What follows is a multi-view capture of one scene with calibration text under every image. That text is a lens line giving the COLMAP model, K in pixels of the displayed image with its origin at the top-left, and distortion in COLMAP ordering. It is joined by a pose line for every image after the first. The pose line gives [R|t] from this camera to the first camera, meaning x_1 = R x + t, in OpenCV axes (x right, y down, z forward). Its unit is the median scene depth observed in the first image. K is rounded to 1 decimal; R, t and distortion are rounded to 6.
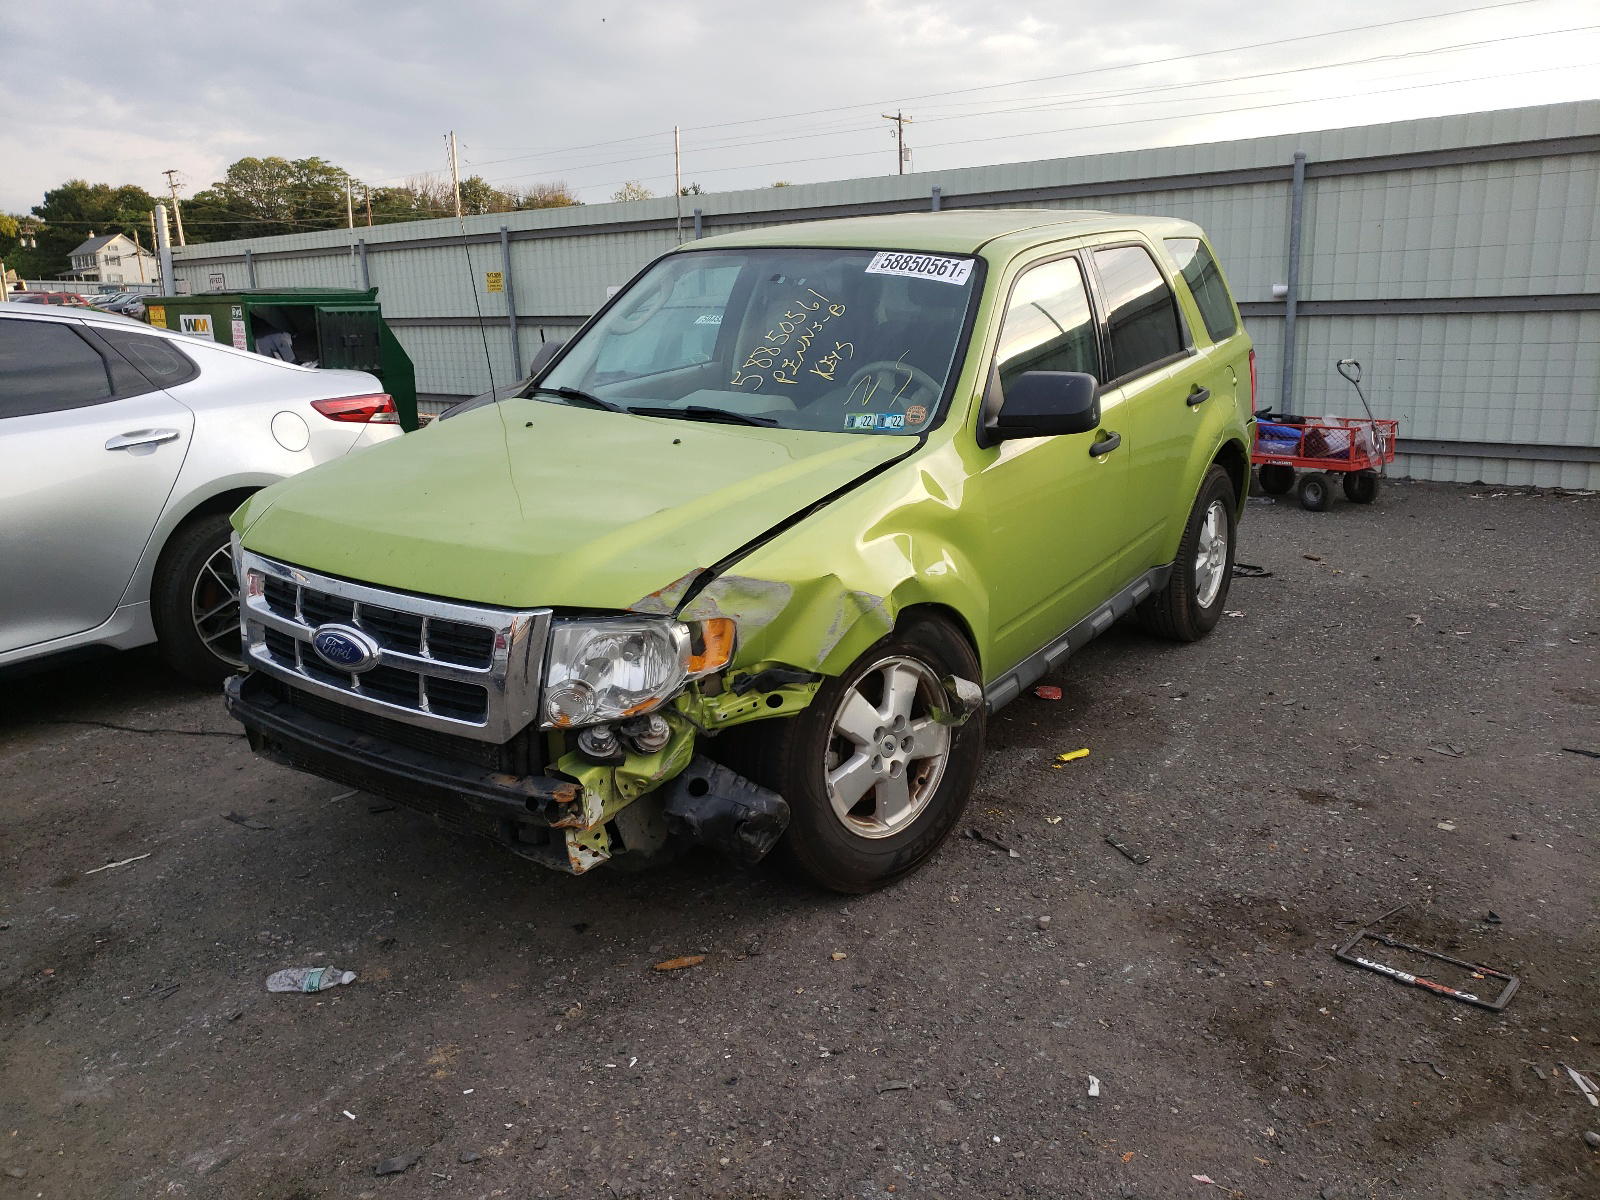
lens RADIAL K [[1101.7, 0, 800.0], [0, 1101.7, 600.0], [0, 0, 1]] dist [0.018493, 0.003623]
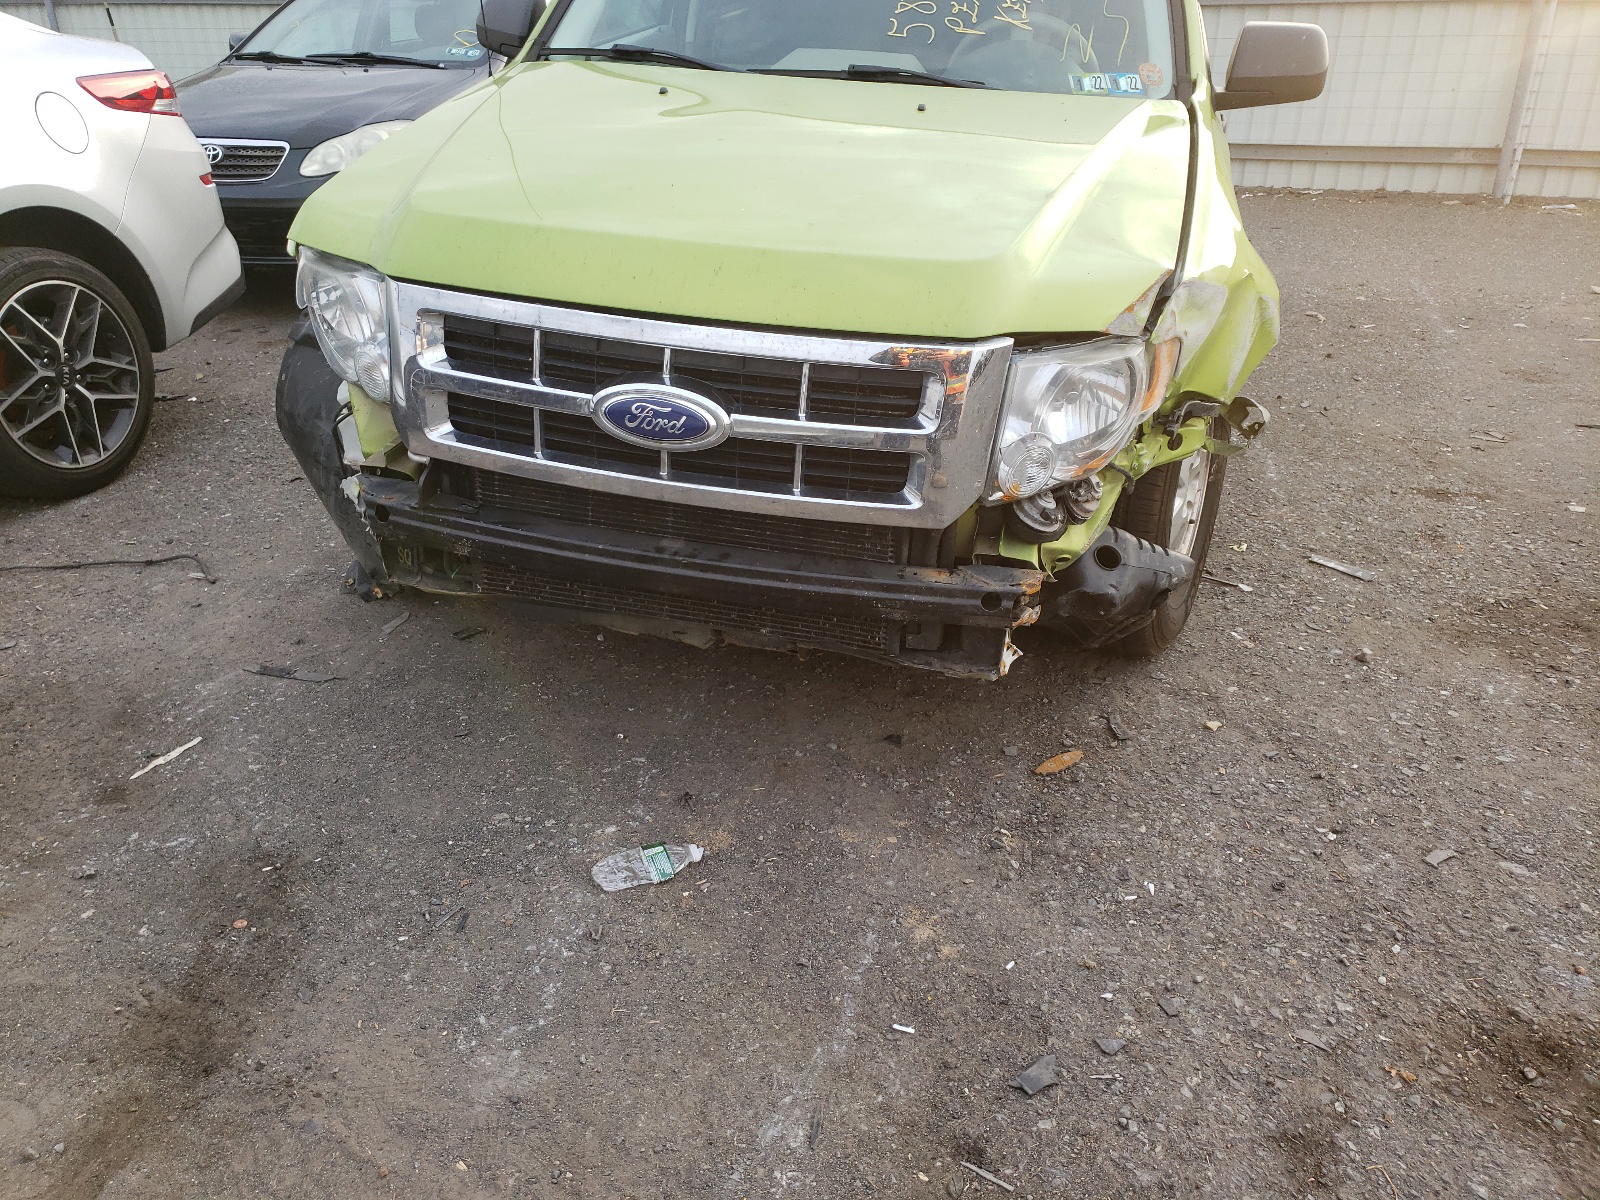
lens RADIAL K [[1101.7, 0, 800.0], [0, 1101.7, 600.0], [0, 0, 1]] dist [0.018493, 0.003623]
pose [[0.948674, -0.126280, 0.289950, -0.552988], [0.056979, 0.970066, 0.236062, -0.003118], [-0.311080, -0.207425, 0.927472, 0.319186]]
